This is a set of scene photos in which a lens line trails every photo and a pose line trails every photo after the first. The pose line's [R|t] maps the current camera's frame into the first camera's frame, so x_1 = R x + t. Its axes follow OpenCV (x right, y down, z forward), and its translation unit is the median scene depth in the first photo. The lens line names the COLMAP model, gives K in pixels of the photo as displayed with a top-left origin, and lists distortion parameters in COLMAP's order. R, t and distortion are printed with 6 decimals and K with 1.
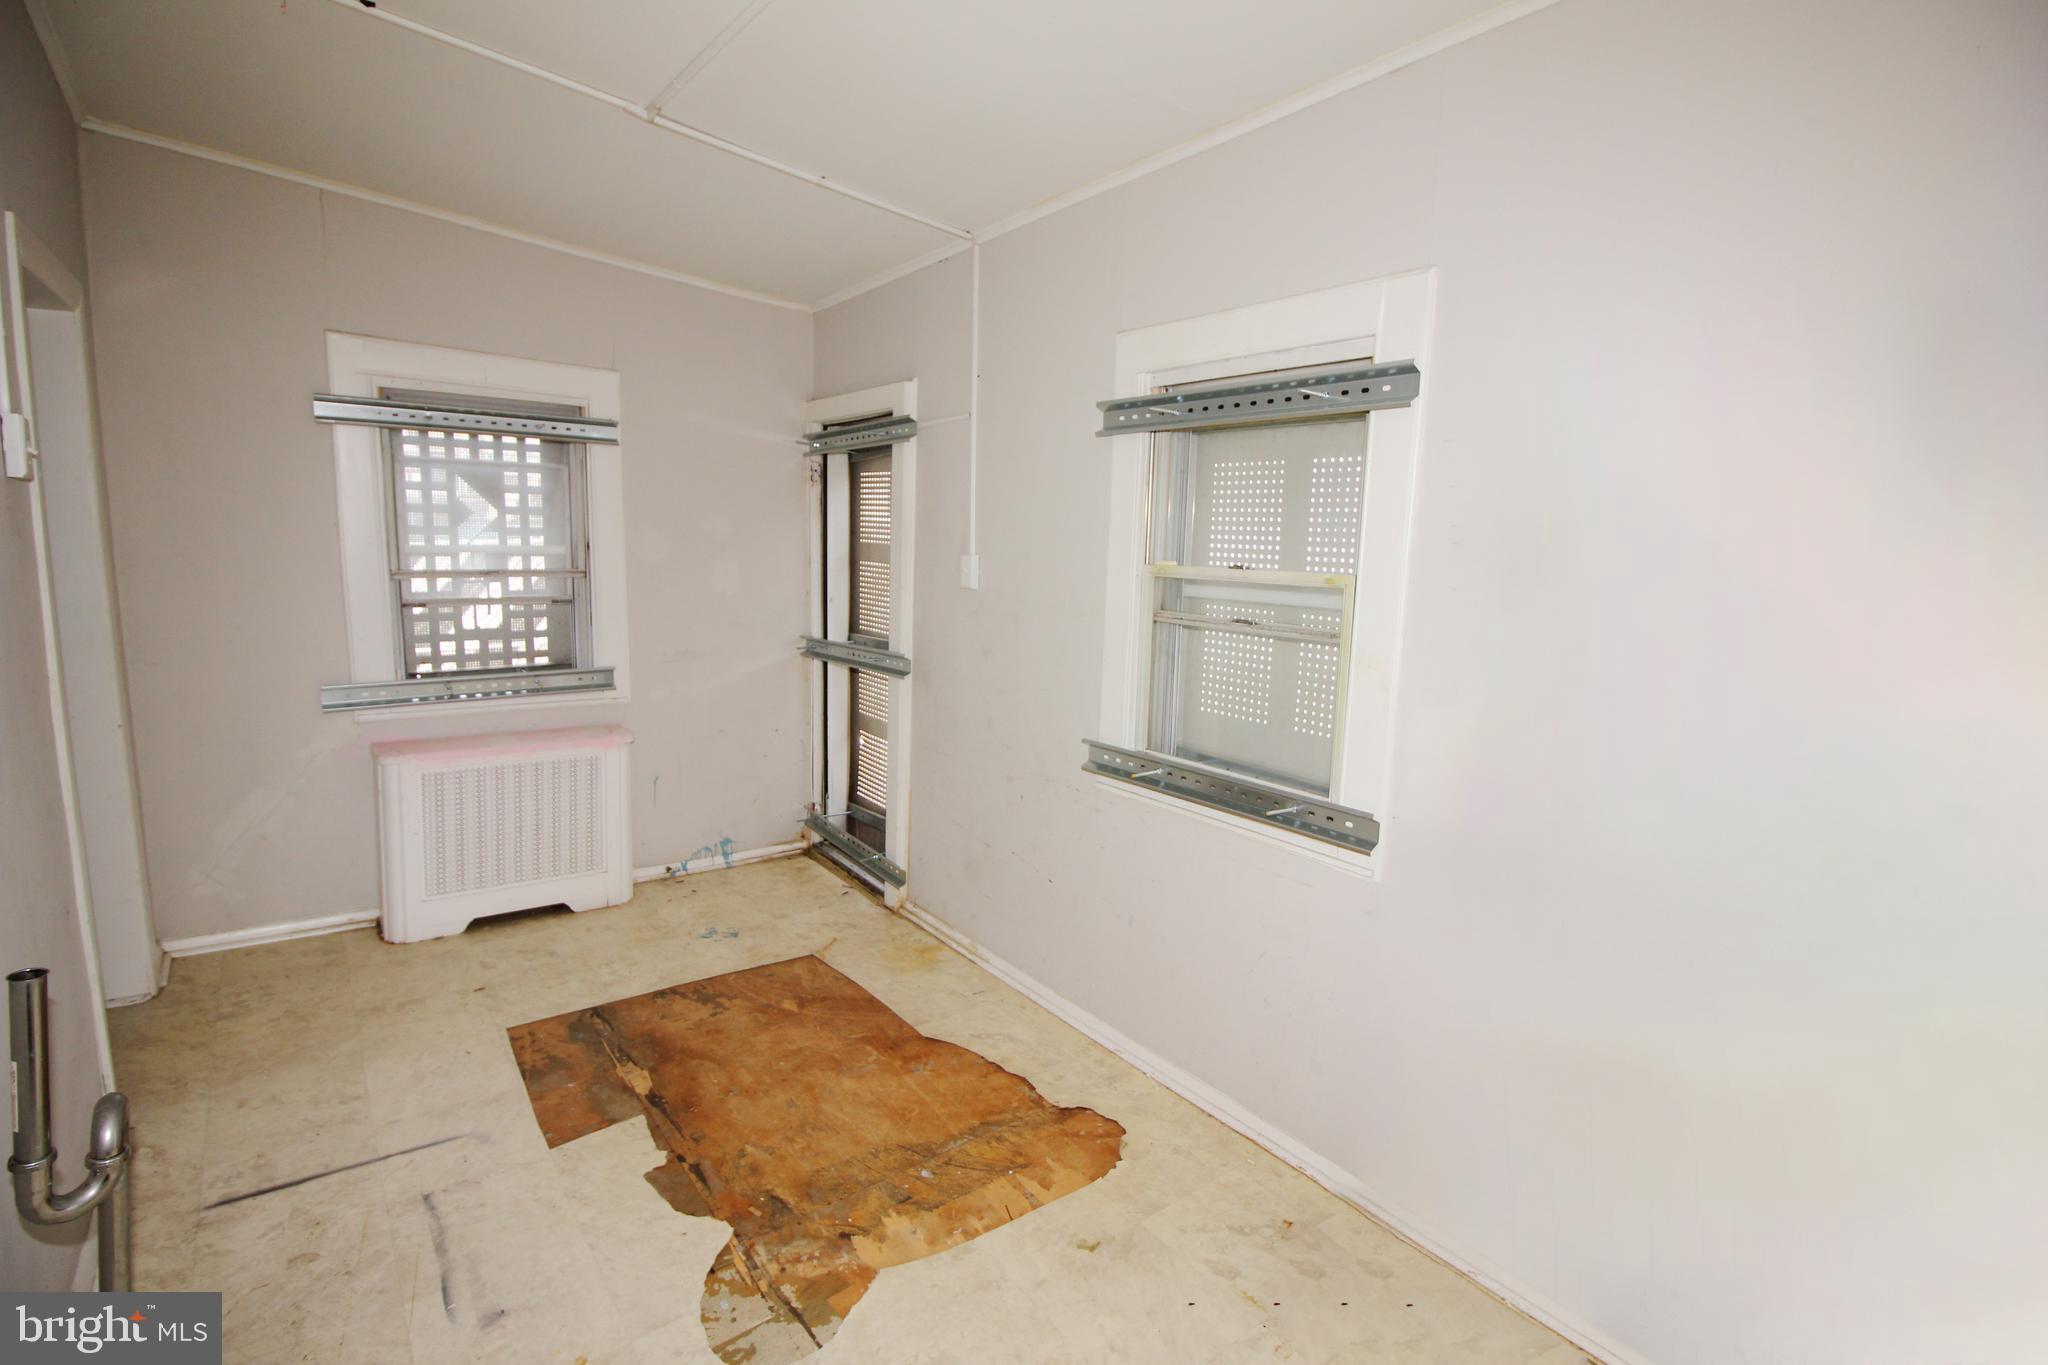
lens RADIAL K [[945.9, 0, 1021.9], [0, 945.9, 659.4], [0, 0, 1]] dist [-0.001579, -0.012846]
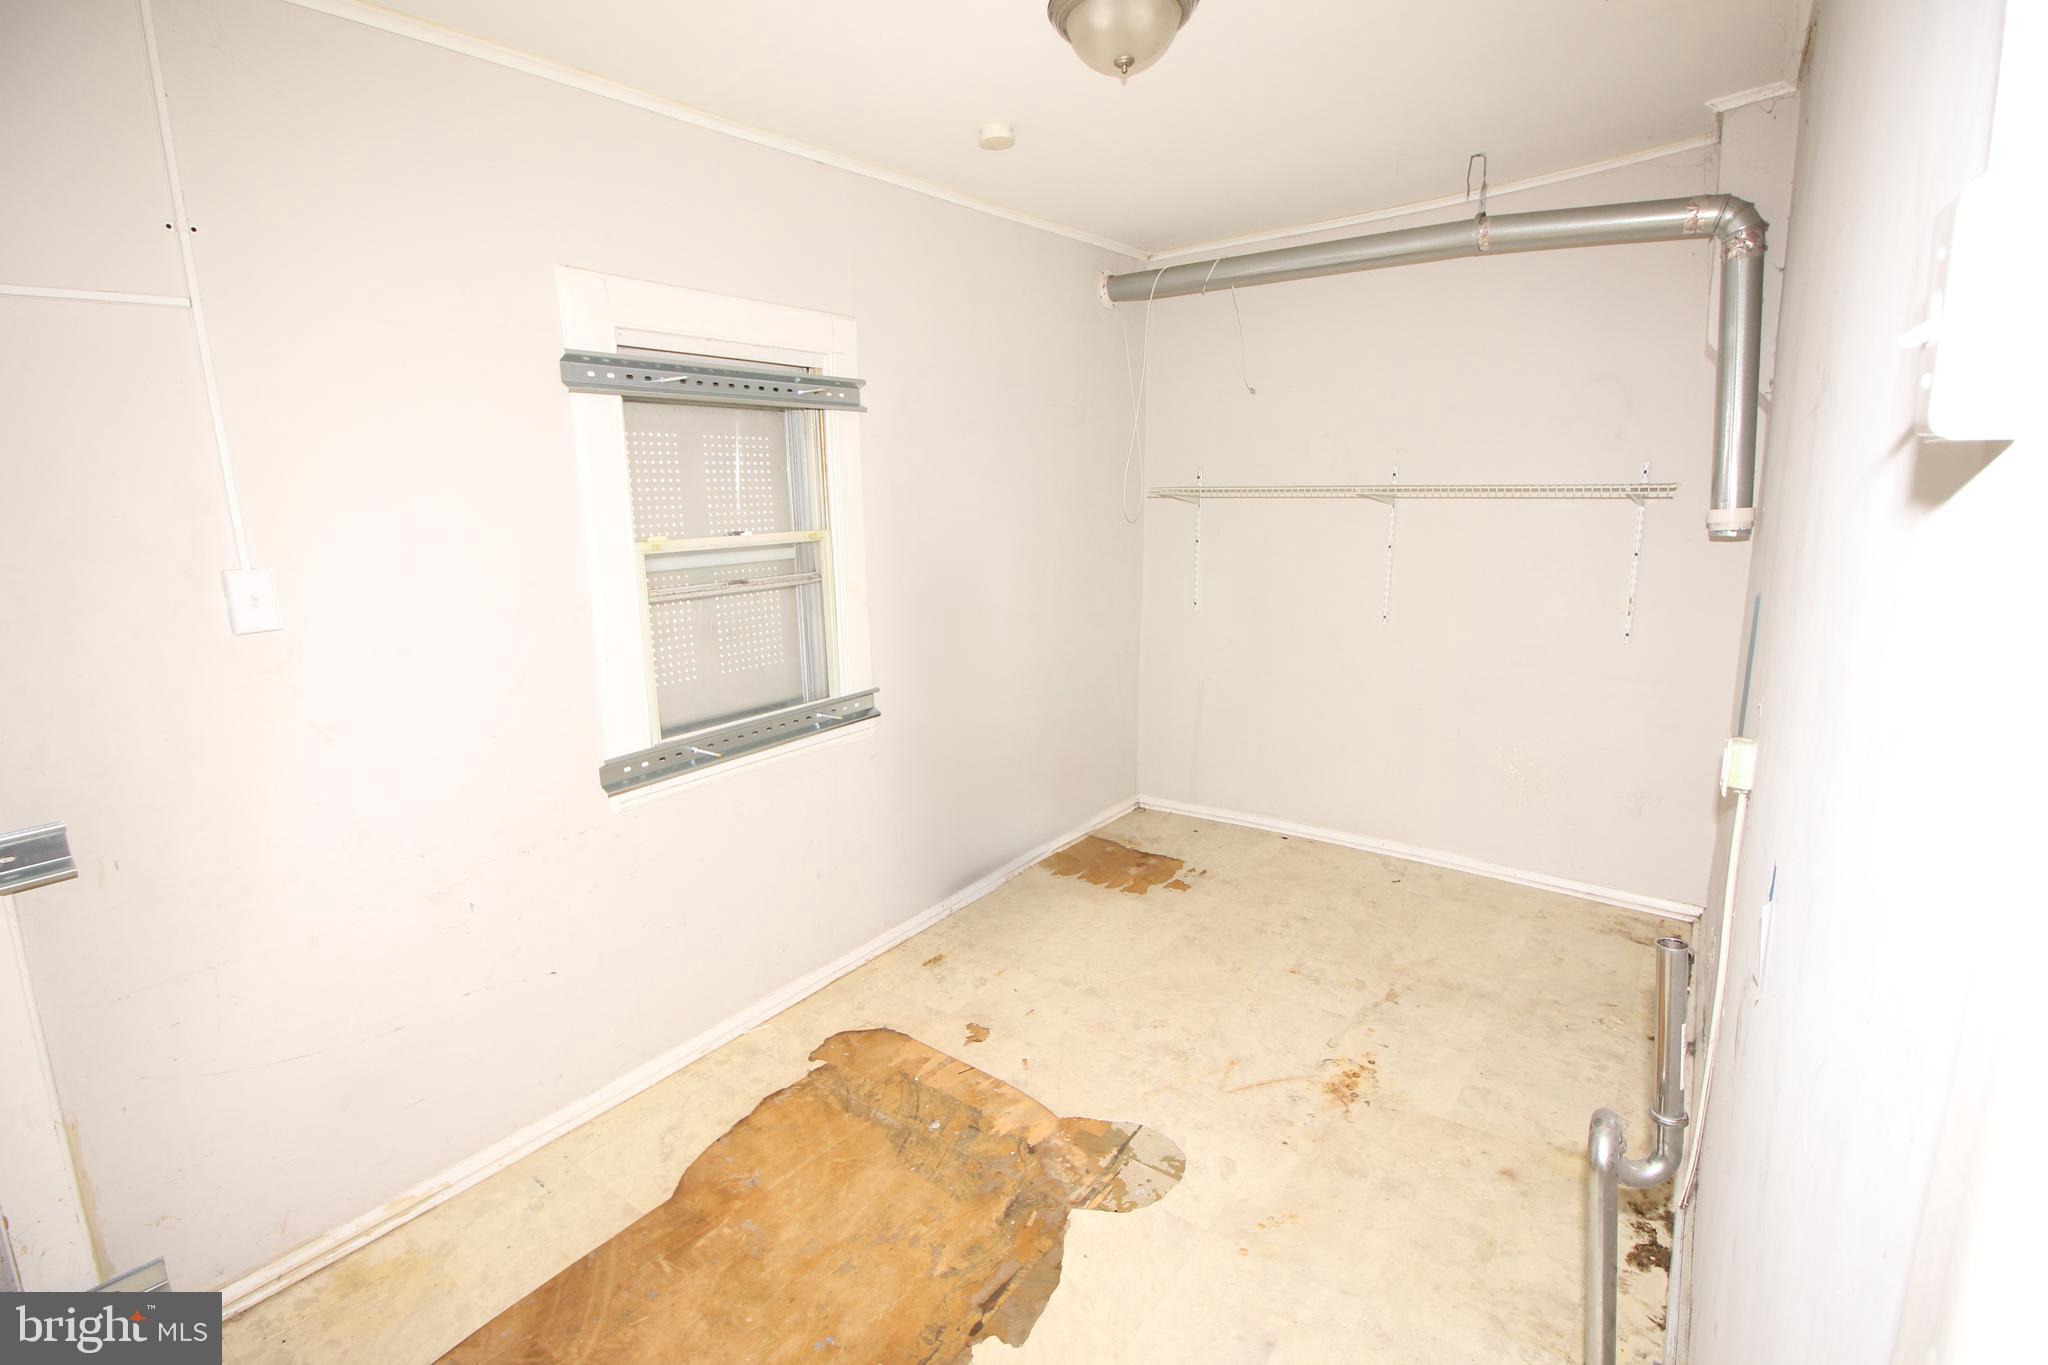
lens RADIAL K [[945.9, 0, 1021.9], [0, 945.9, 659.4], [0, 0, 1]] dist [-0.001579, -0.012846]
pose [[-0.272545, -0.197562, 0.941641, -0.973039], [0.136696, 0.960813, 0.241149, -0.184895], [-0.952383, 0.194443, -0.234859, 1.012077]]
